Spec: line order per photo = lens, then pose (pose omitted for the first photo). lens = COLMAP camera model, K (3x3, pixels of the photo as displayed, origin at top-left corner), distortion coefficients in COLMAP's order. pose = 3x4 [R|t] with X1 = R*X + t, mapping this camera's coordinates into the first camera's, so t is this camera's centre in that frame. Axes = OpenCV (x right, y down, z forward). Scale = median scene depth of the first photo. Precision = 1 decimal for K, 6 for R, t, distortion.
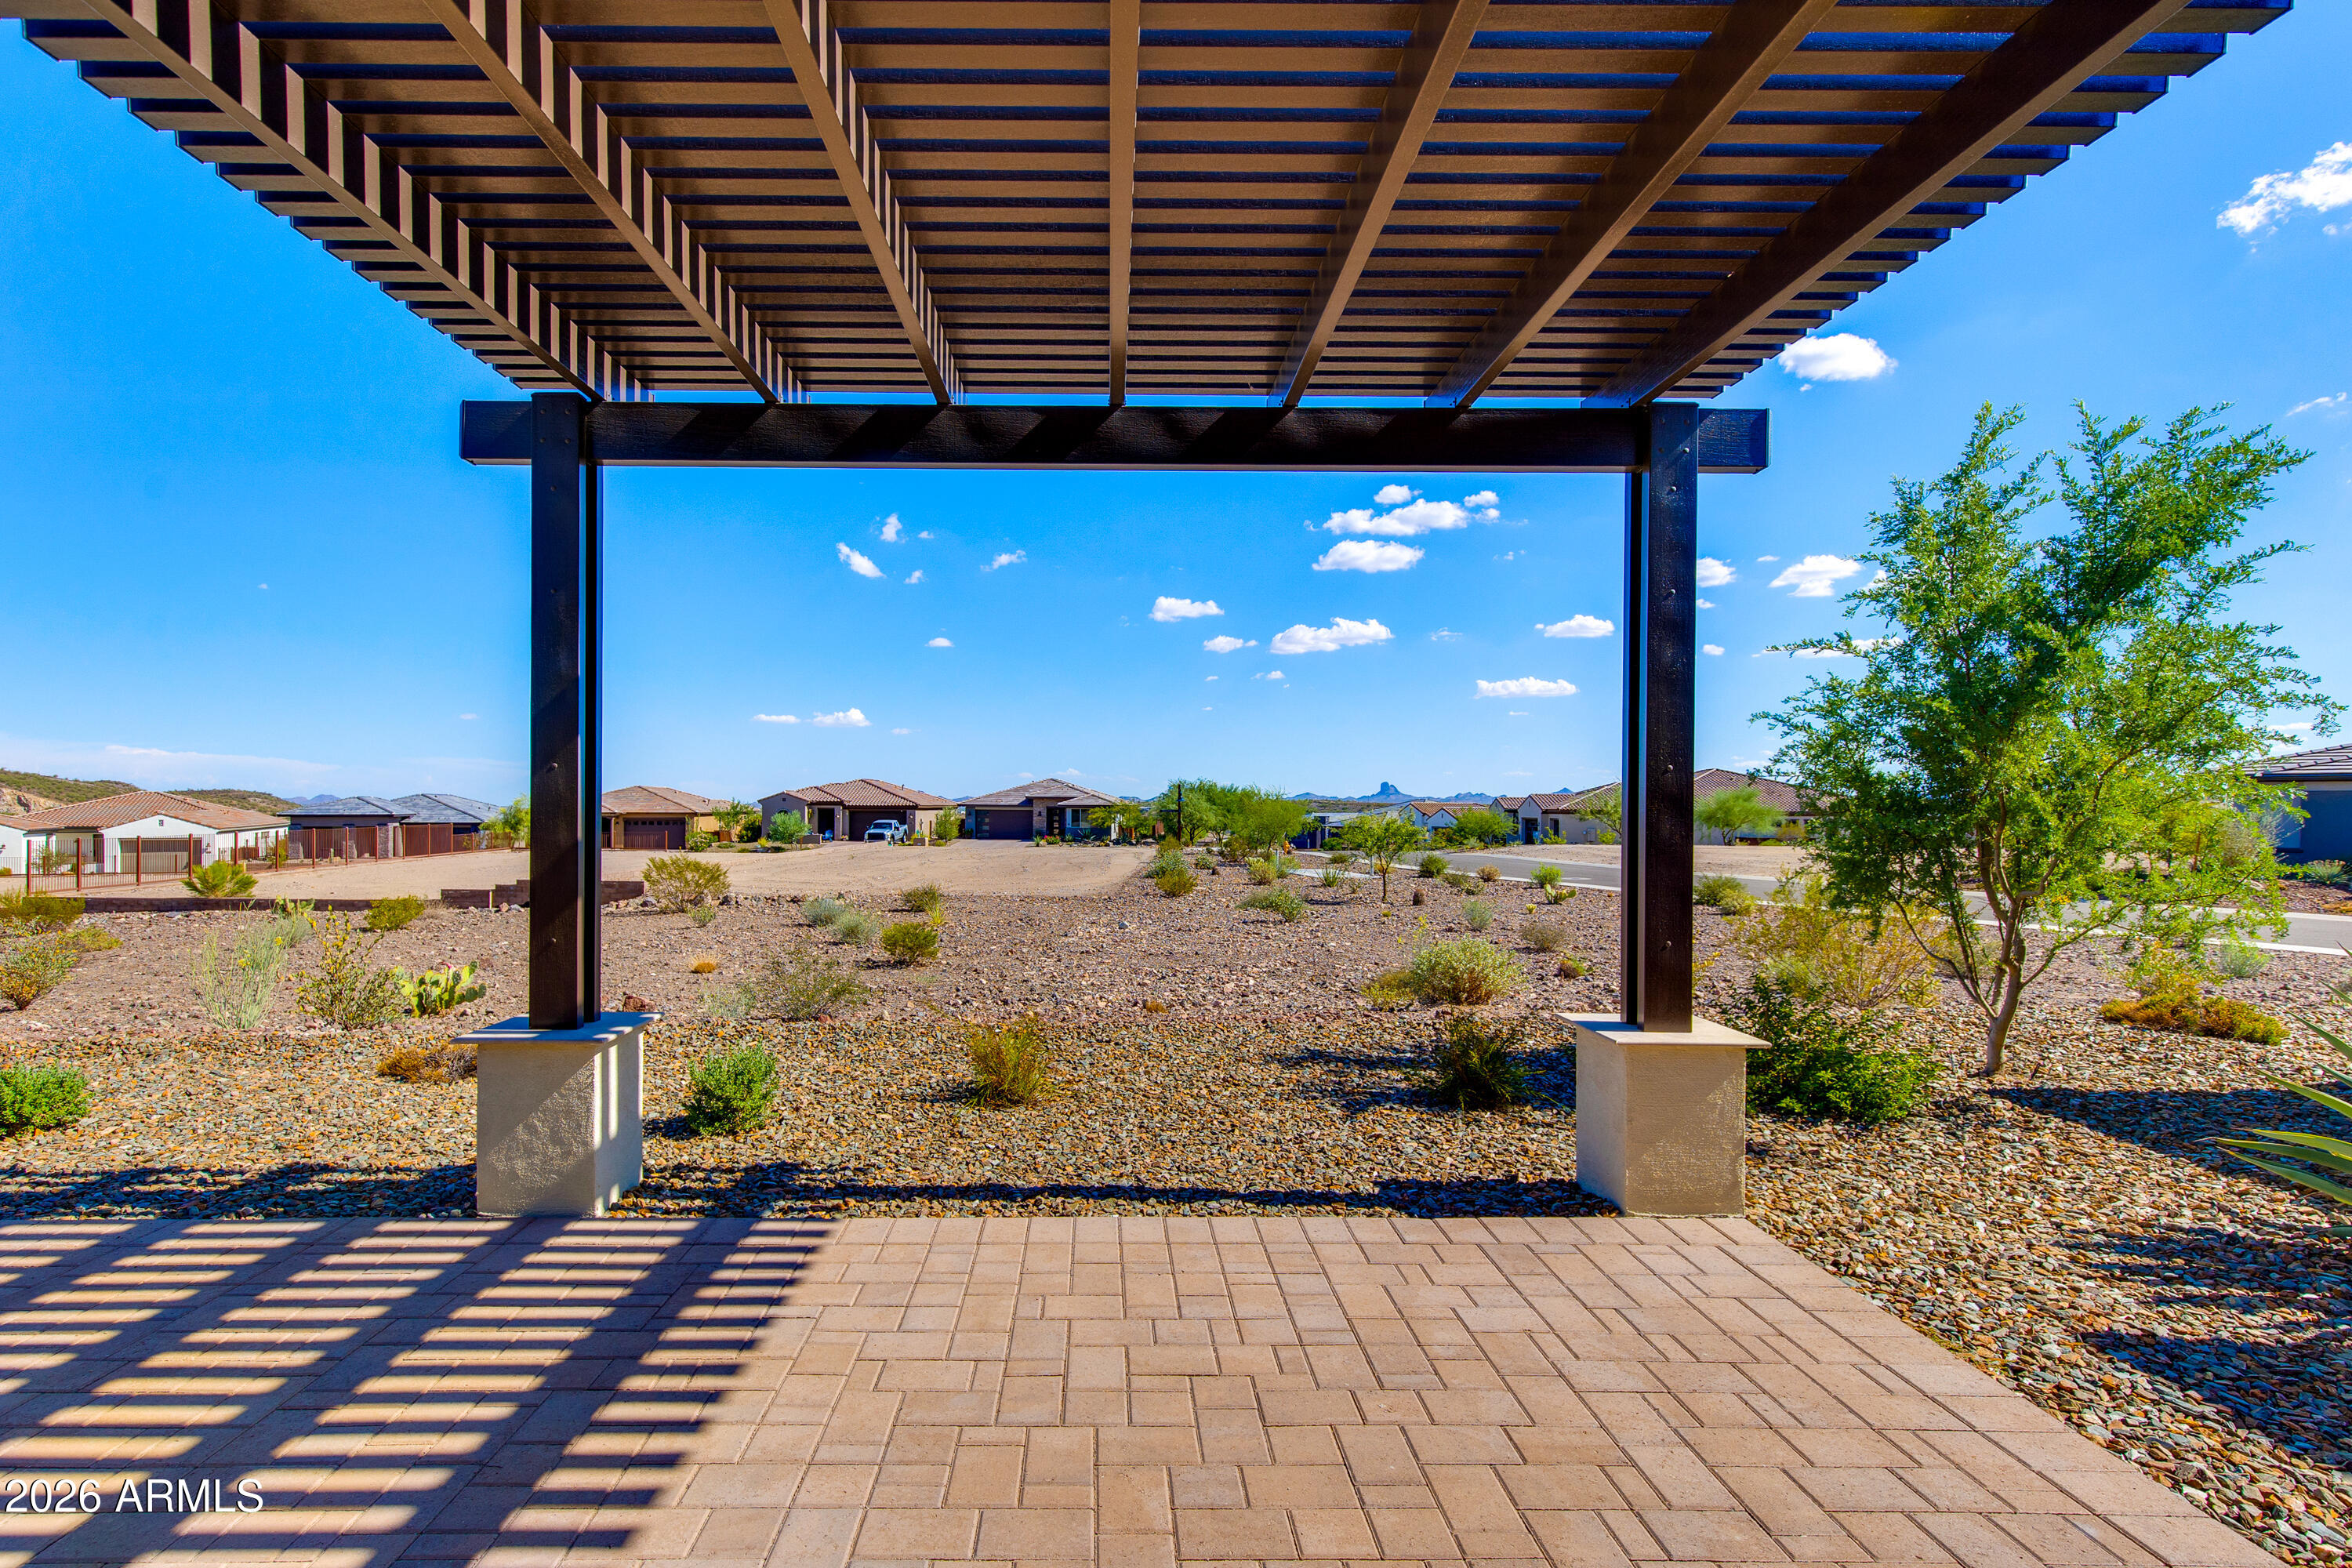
lens RADIAL K [[1118.7, 0, 1115.2], [0, 1118.7, 814.8], [0, 0, 1]] dist [0.011820, 0.000411]
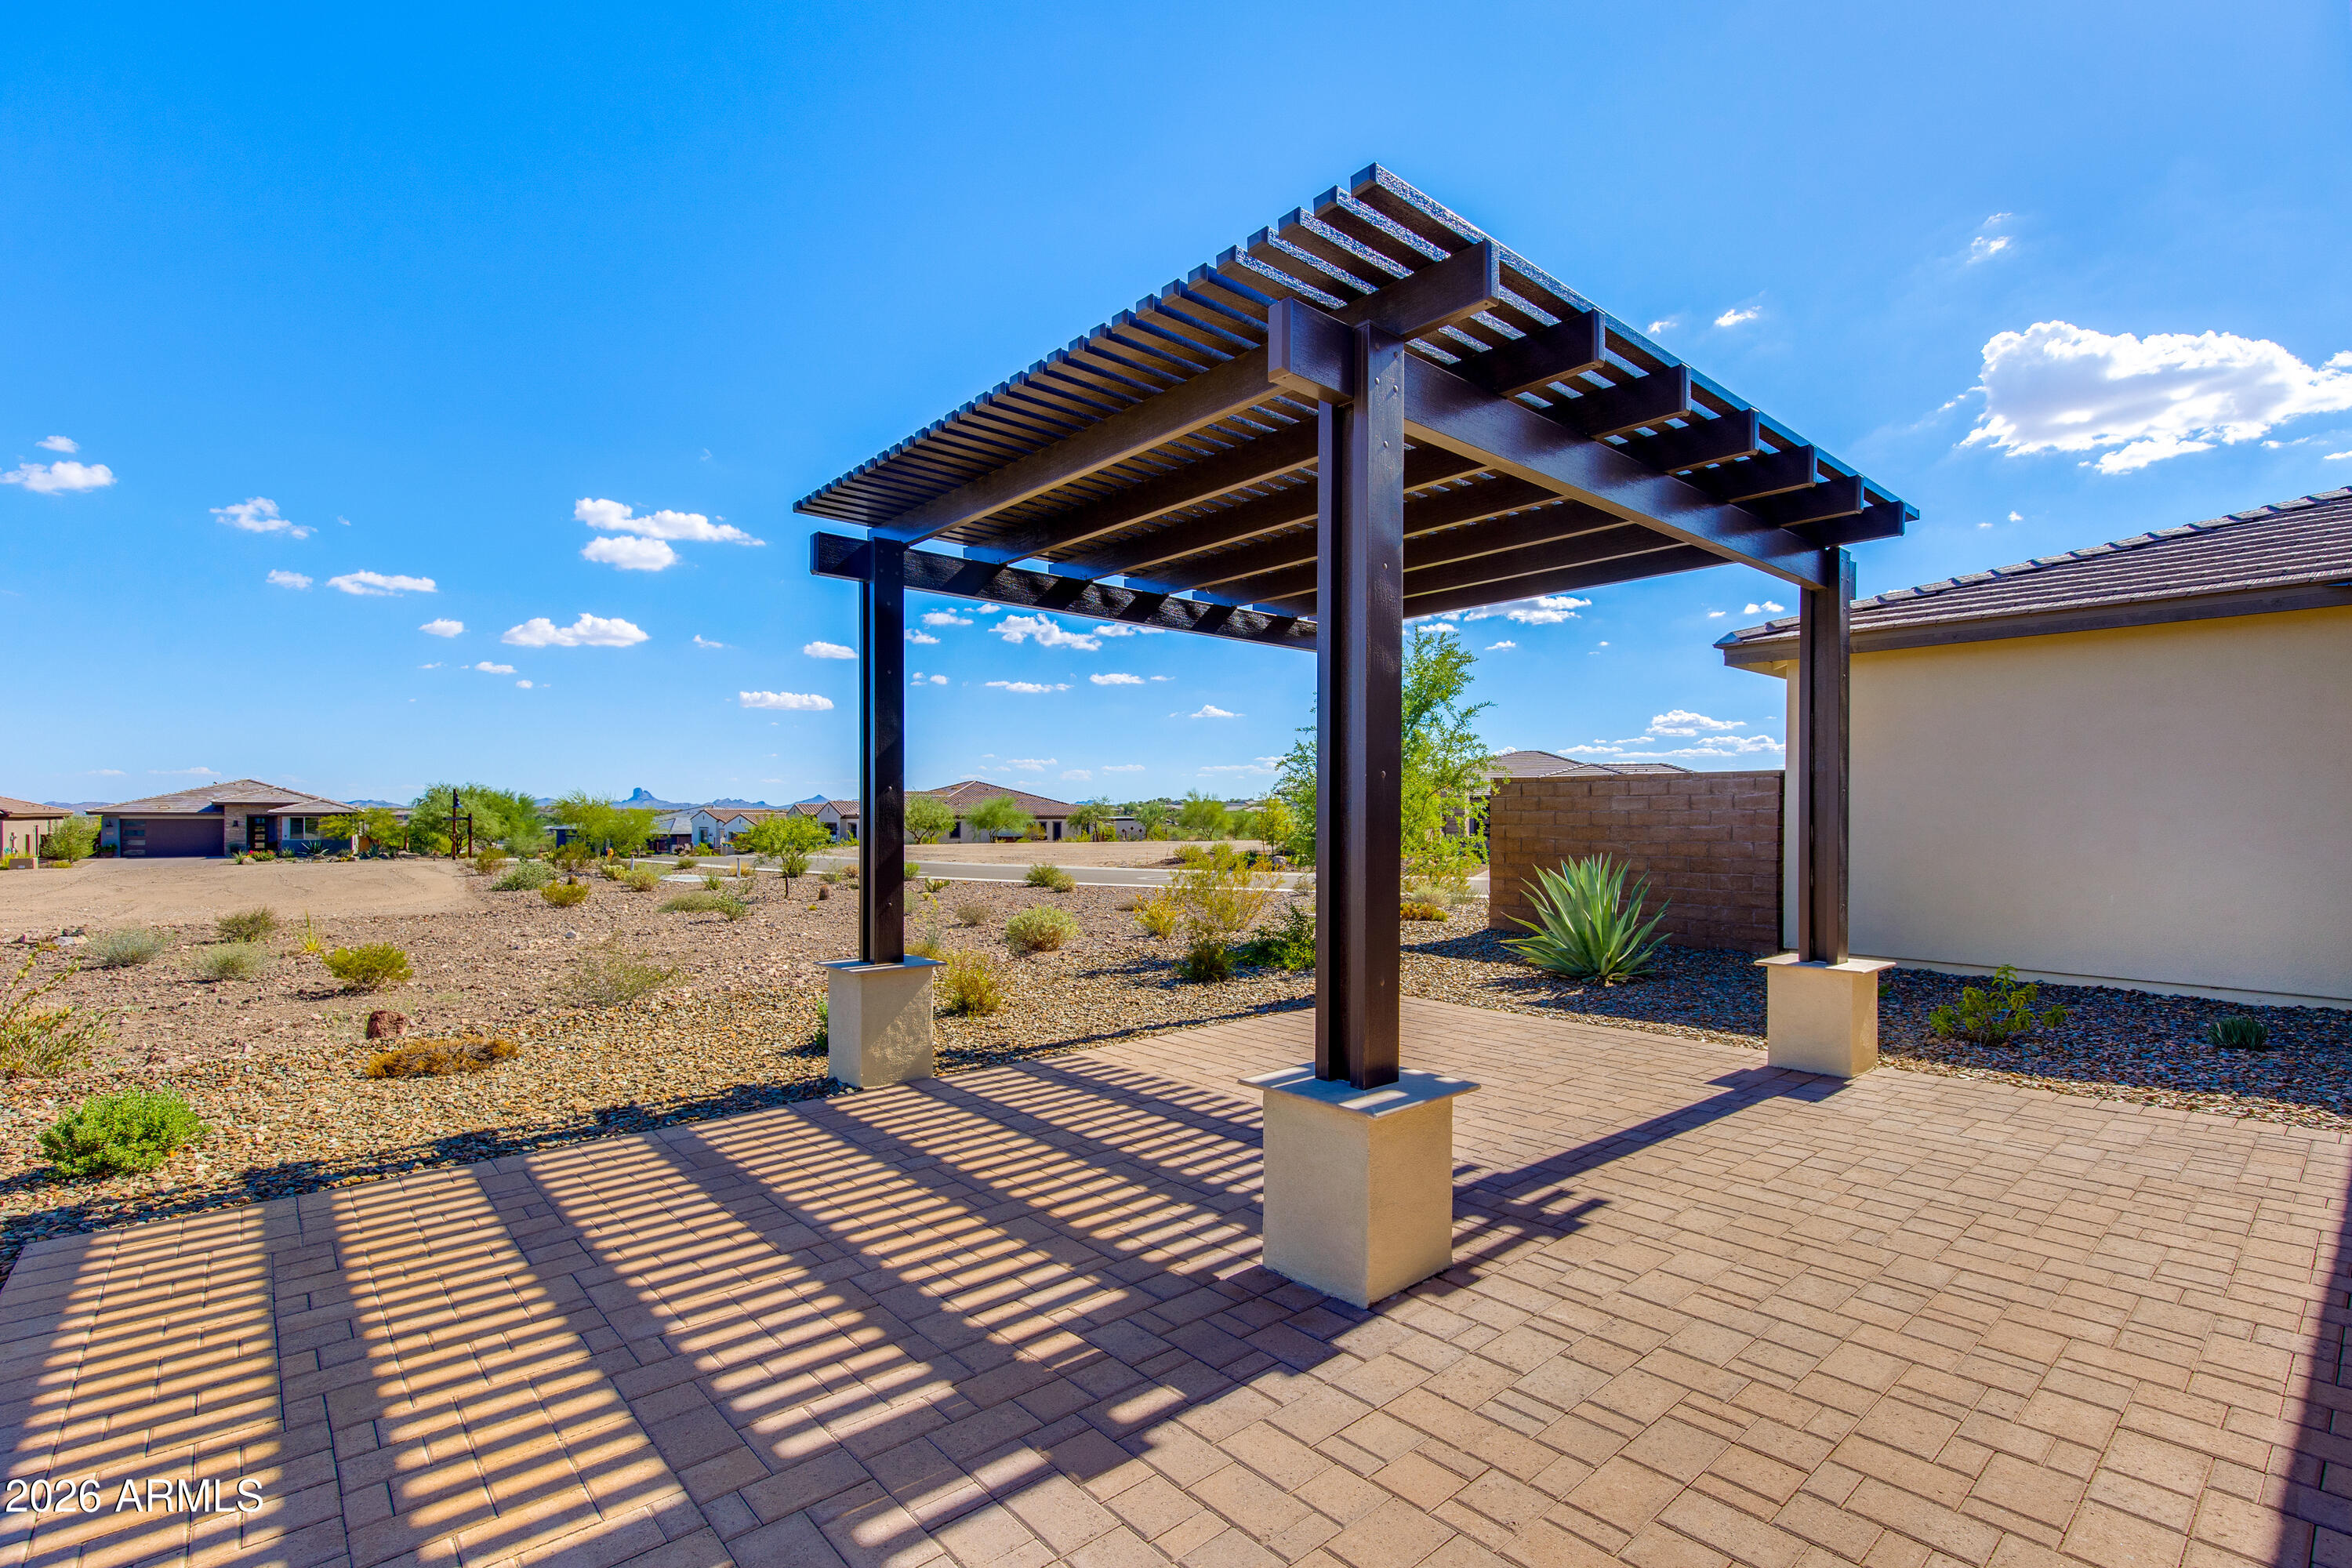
lens RADIAL K [[1063.9, 0, 1178.1], [0, 1063.9, 819.9], [0, 0, 1]] dist [-0.001055, -0.000281]
pose [[0.750532, -0.007482, 0.660792, -0.146066], [0.007807, 0.999967, 0.002456, -0.000226], [-0.660788, 0.003316, 0.750565, -0.041374]]
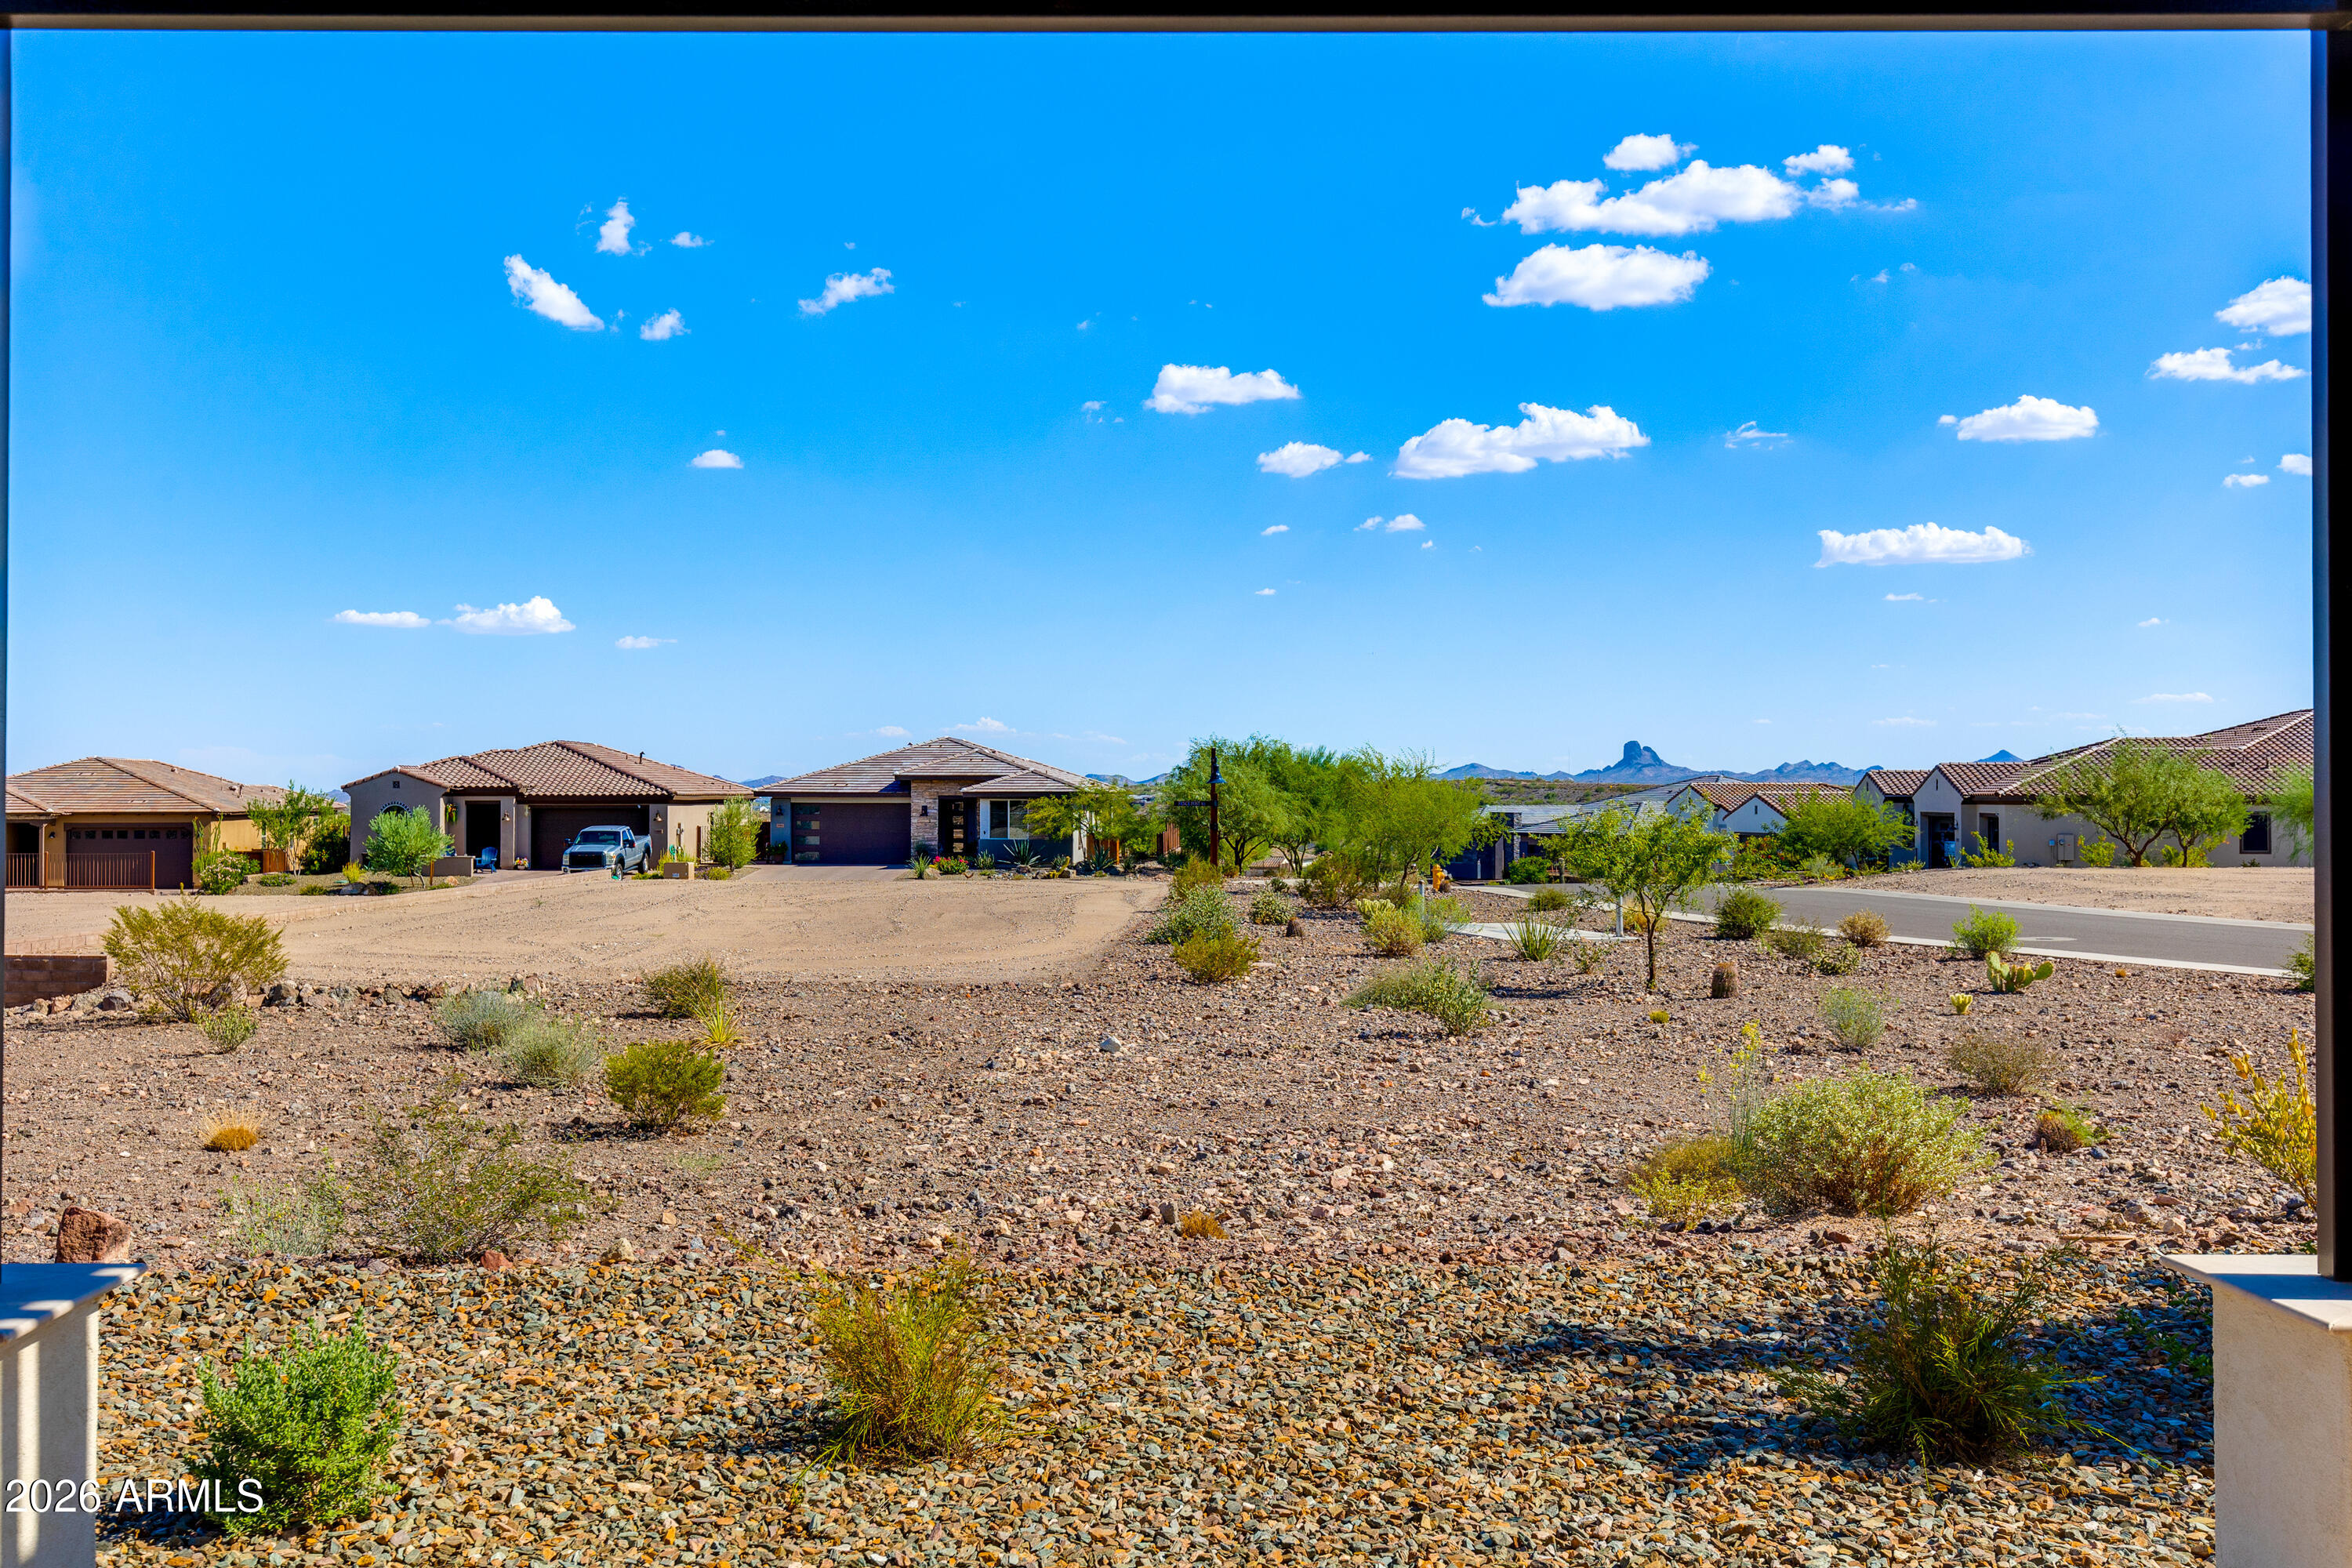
lens RADIAL K [[2302.9, 0, 1071.7], [0, 2302.9, 774.5], [0, 0, 1]] dist [0.002393, 0.011457]
pose [[0.999981, -0.005977, -0.001646, -0.004587], [0.005949, 0.999848, -0.016366, -0.000071], [0.001743, 0.016356, 0.999865, 0.011878]]
